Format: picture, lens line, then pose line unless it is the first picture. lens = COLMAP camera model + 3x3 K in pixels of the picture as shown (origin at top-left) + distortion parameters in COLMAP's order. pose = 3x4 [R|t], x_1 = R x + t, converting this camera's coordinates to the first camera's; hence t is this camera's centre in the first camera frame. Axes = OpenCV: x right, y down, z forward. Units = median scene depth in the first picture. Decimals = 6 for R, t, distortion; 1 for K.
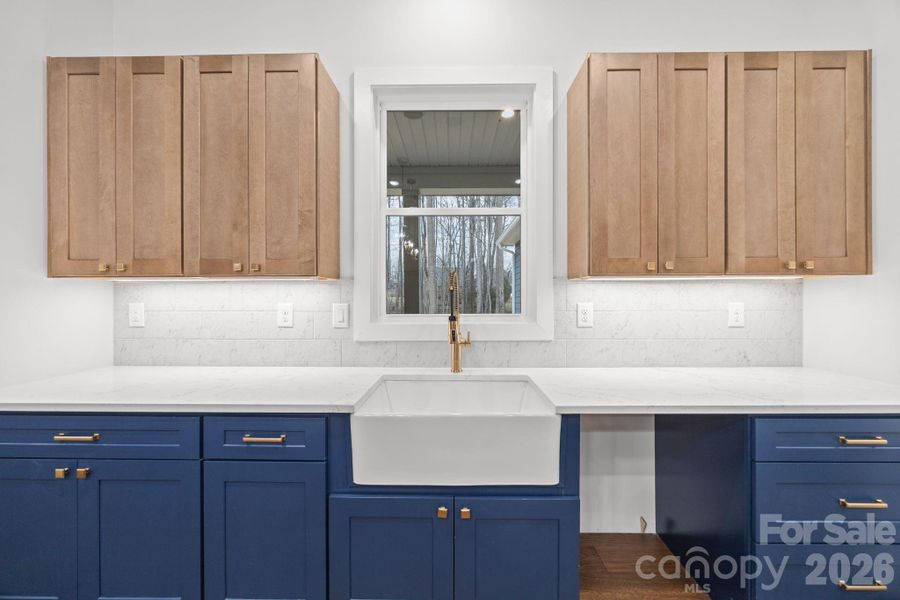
lens RADIAL K [[393.0, 0, 450.0], [0, 393.0, 284.3], [0, 0, 1]] dist [0.000786, 0.000046]
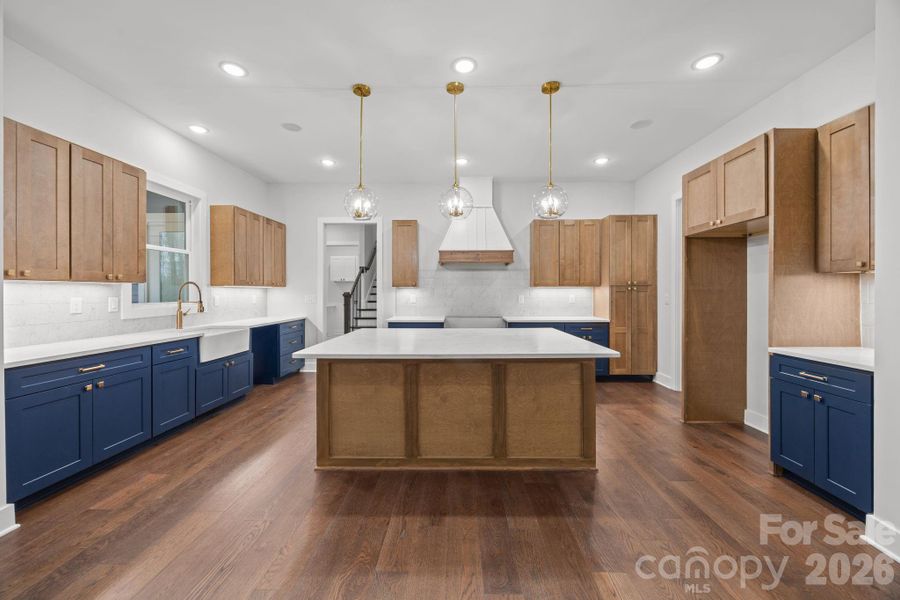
lens RADIAL K [[344.6, 0, 450.3], [0, 344.6, 292.2], [0, 0, 1]] dist [0.000129, 0.000036]
pose [[-0.006921, 0.002642, 0.999973, -2.097920], [-0.001557, 0.999995, -0.002653, 0.027985], [-0.999975, -0.001576, -0.006917, -0.541164]]
